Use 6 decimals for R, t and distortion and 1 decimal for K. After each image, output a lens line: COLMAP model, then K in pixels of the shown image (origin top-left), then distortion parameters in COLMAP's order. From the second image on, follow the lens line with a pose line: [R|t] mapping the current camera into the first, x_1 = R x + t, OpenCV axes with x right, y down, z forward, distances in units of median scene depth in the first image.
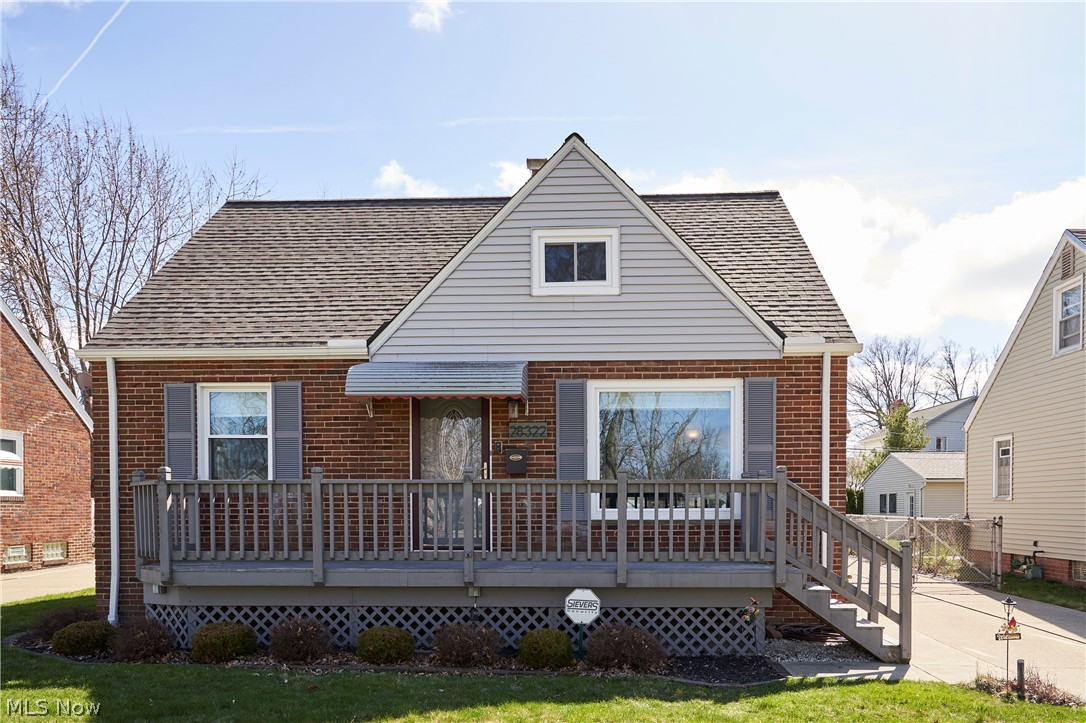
lens RADIAL K [[775.9, 0, 543.4], [0, 775.9, 394.7], [0, 0, 1]] dist [0.001173, 0.003421]
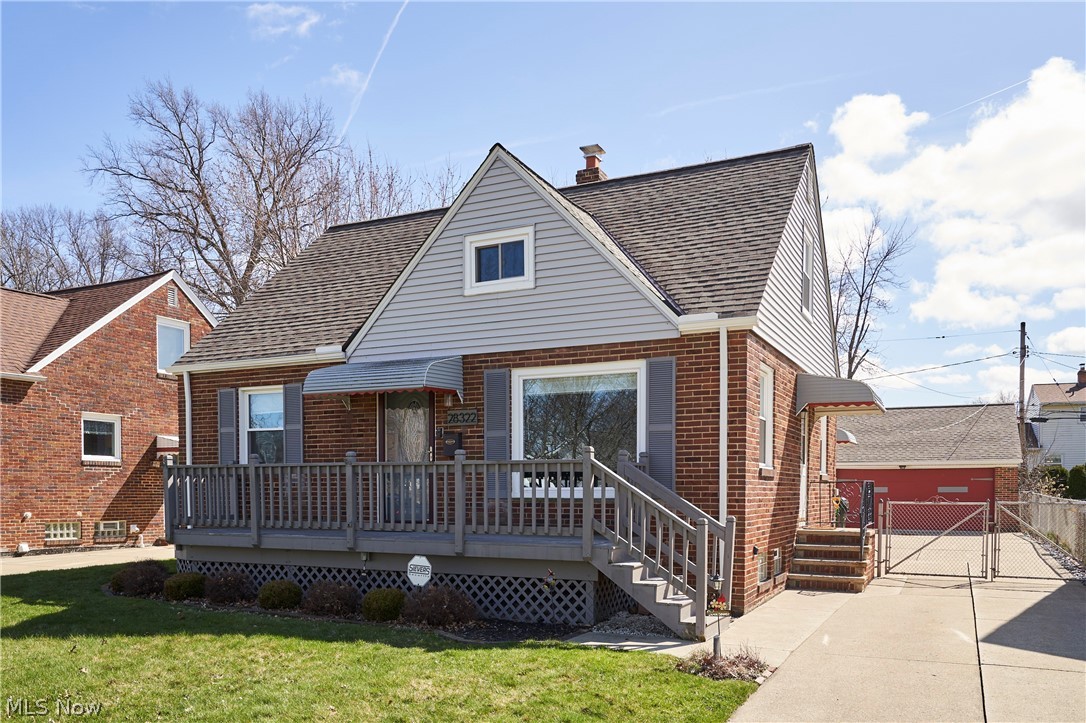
lens RADIAL K [[824.0, 0, 543.0], [0, 824.0, 361.5], [0, 0, 1]] dist [-0.005059, -0.003077]
pose [[0.918032, -0.058785, -0.392125, 0.553565], [0.056505, 0.998251, -0.017364, -0.006810], [0.392460, -0.006217, 0.919748, -0.044711]]
